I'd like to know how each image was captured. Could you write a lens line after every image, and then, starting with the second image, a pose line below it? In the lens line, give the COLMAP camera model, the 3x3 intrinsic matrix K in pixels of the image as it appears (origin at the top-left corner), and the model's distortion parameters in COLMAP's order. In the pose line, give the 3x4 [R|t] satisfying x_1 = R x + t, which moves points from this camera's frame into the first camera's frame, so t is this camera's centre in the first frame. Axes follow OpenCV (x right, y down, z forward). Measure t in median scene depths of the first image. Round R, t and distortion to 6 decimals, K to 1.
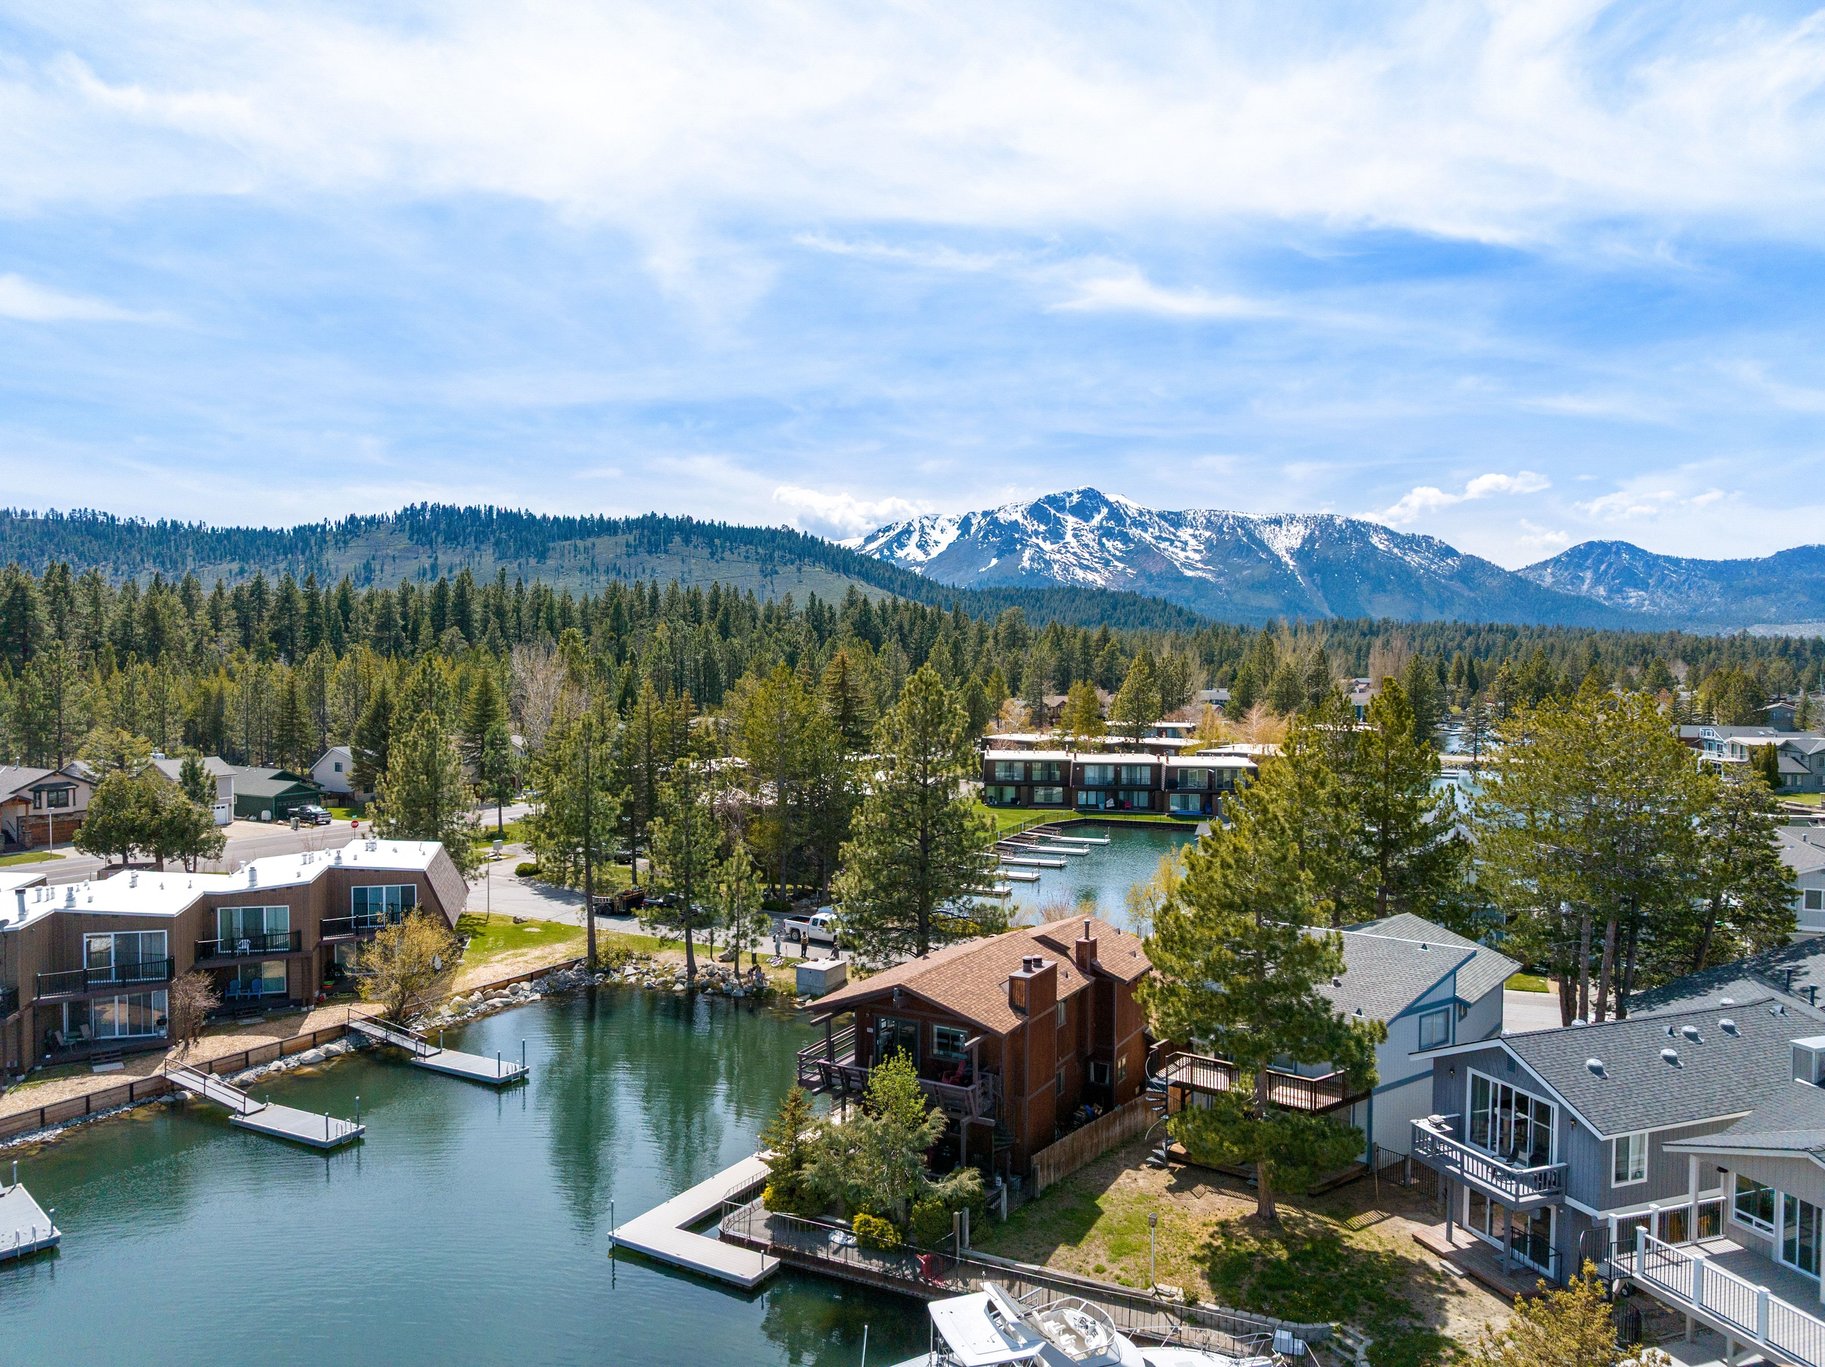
lens RADIAL K [[1295.3, 0, 912.5], [0, 1295.3, 683.5], [0, 0, 1]] dist [-0.037042, 0.002397]
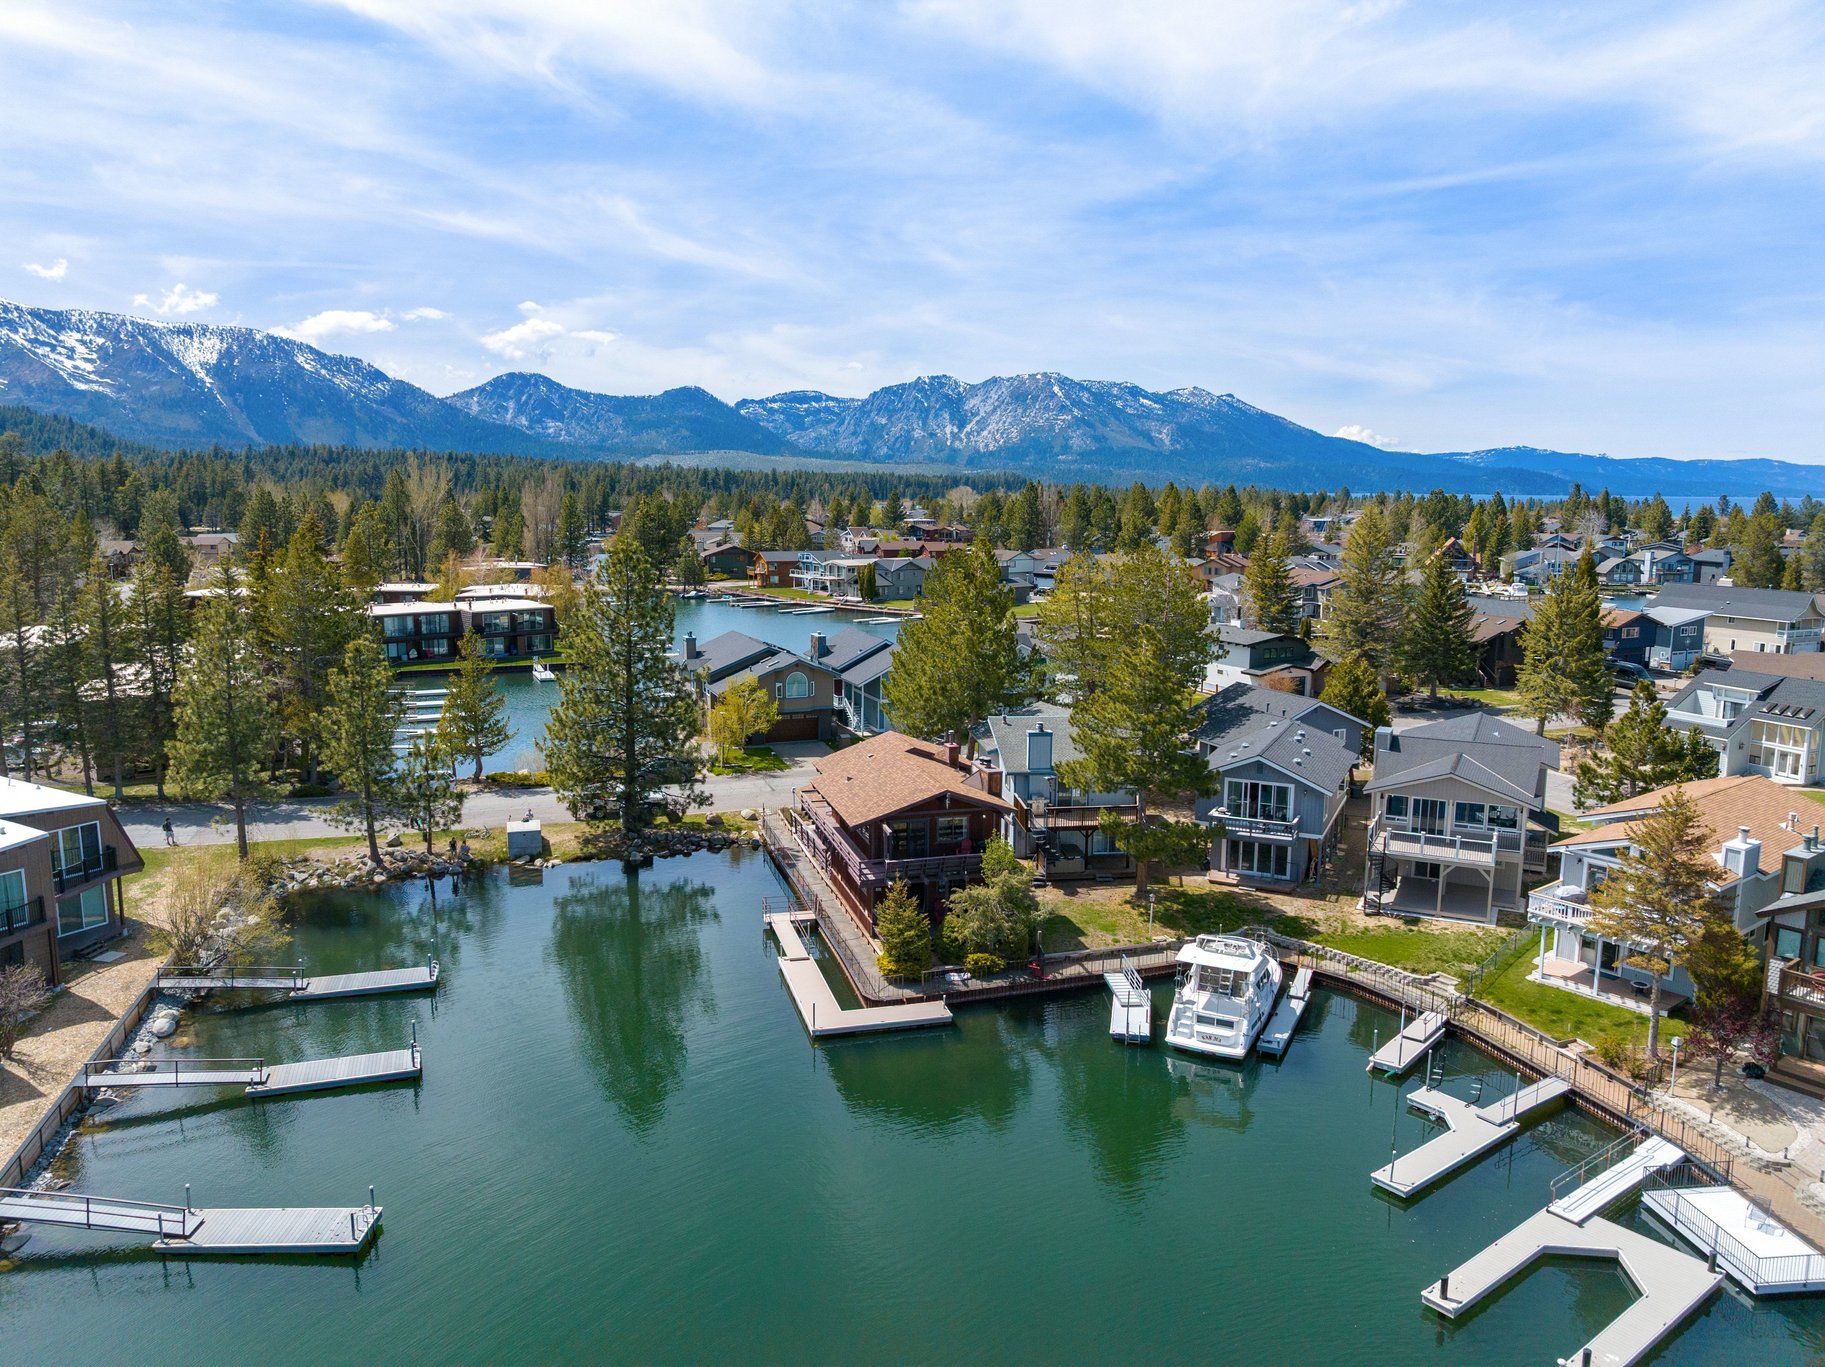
lens RADIAL K [[1285.9, 0, 912.5], [0, 1285.9, 683.5], [0, 0, 1]] dist [-0.028228, 0.008353]
pose [[0.707453, -0.108783, 0.698339, -0.559155], [0.014007, 0.990048, 0.140034, -0.037485], [-0.706622, -0.089286, 0.701935, 0.058827]]
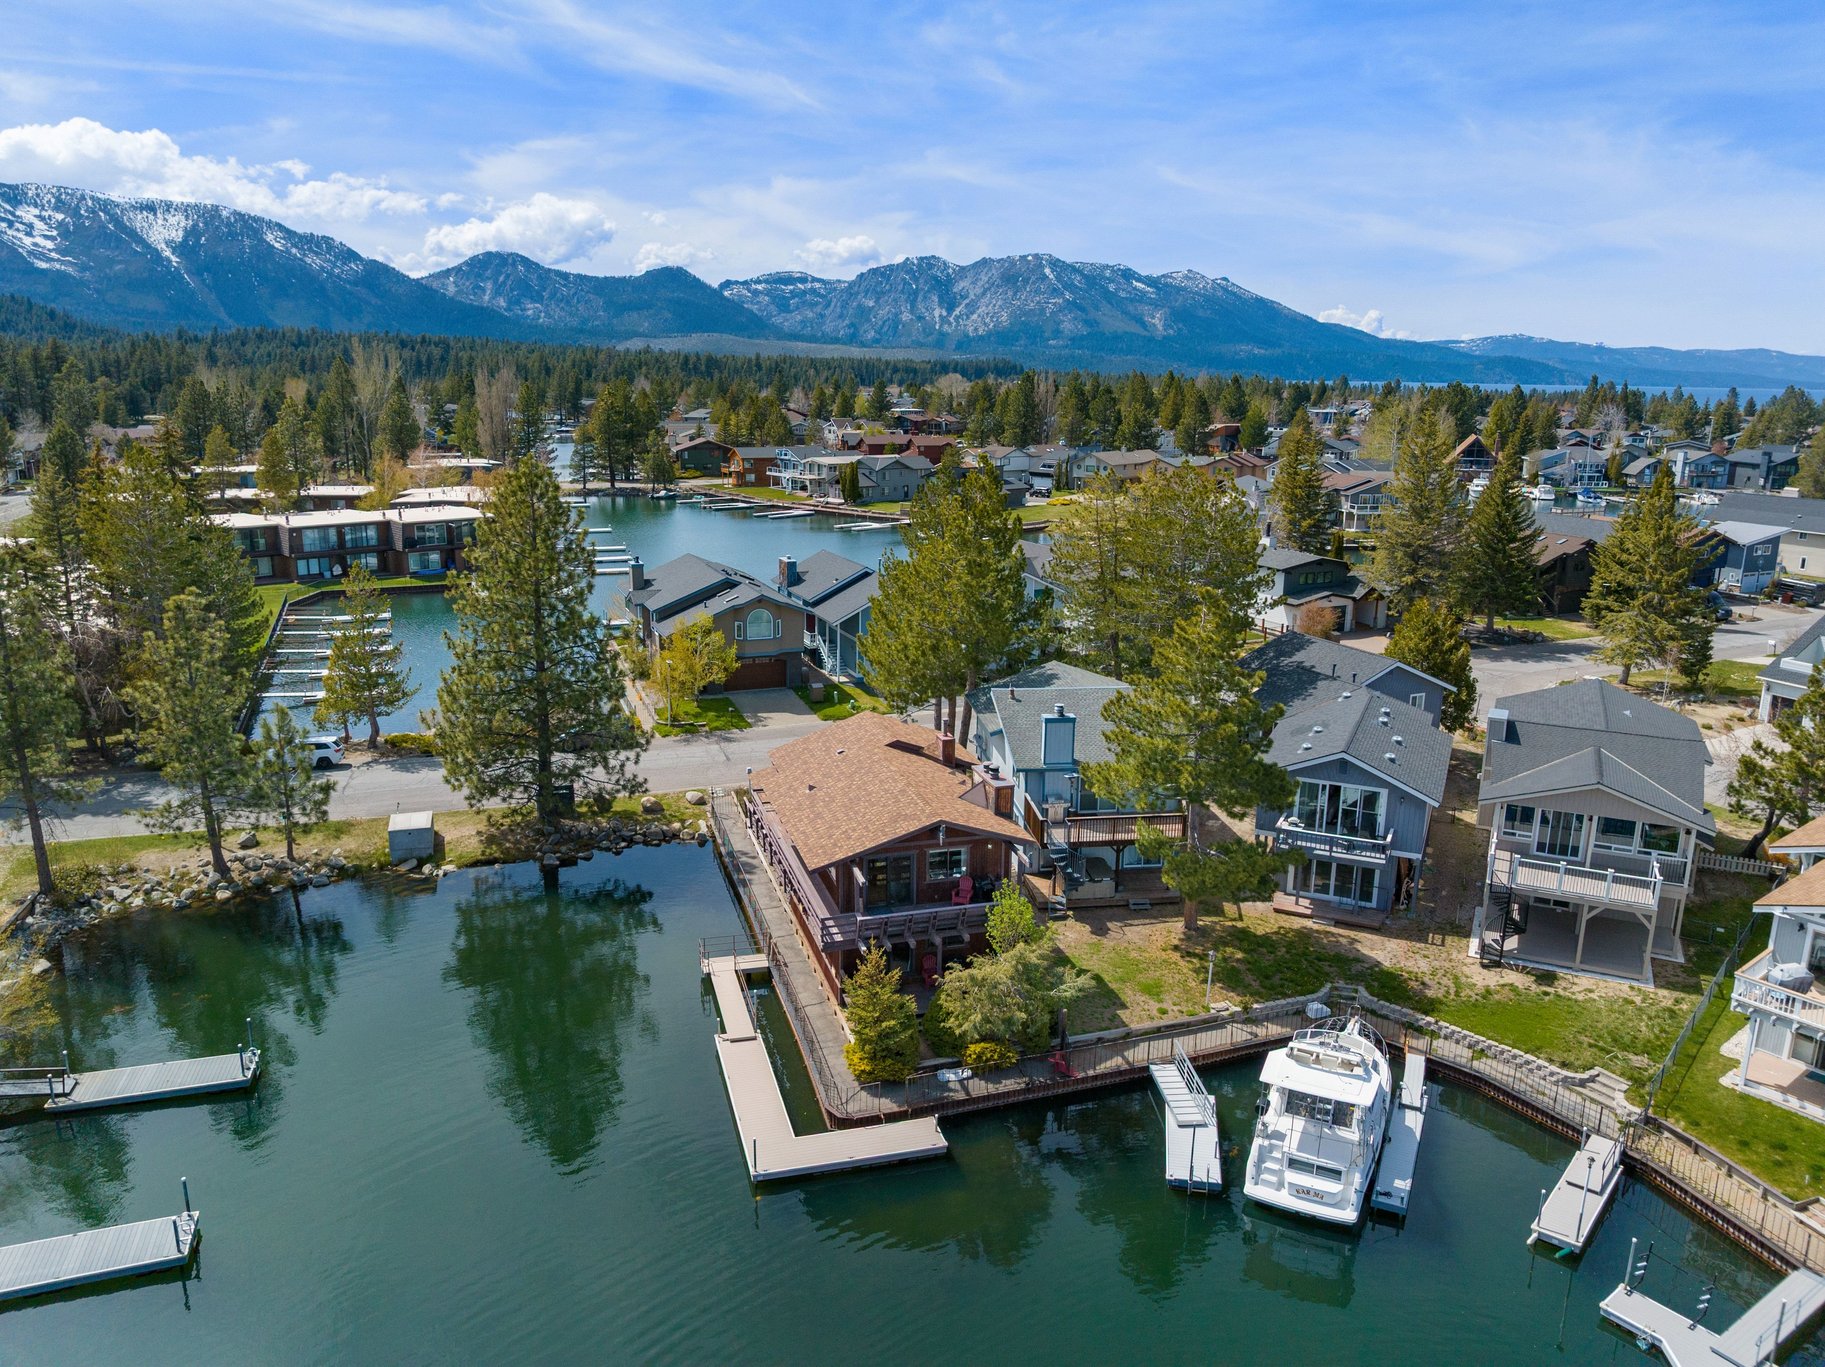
lens RADIAL K [[1290.6, 0, 912.5], [0, 1290.6, 683.5], [0, 0, 1]] dist [-0.047622, 0.032853]
pose [[0.700893, -0.166822, 0.693483, -0.403950], [0.009891, 0.974444, 0.224413, -0.052741], [-0.713198, -0.150430, 0.684631, 0.210431]]
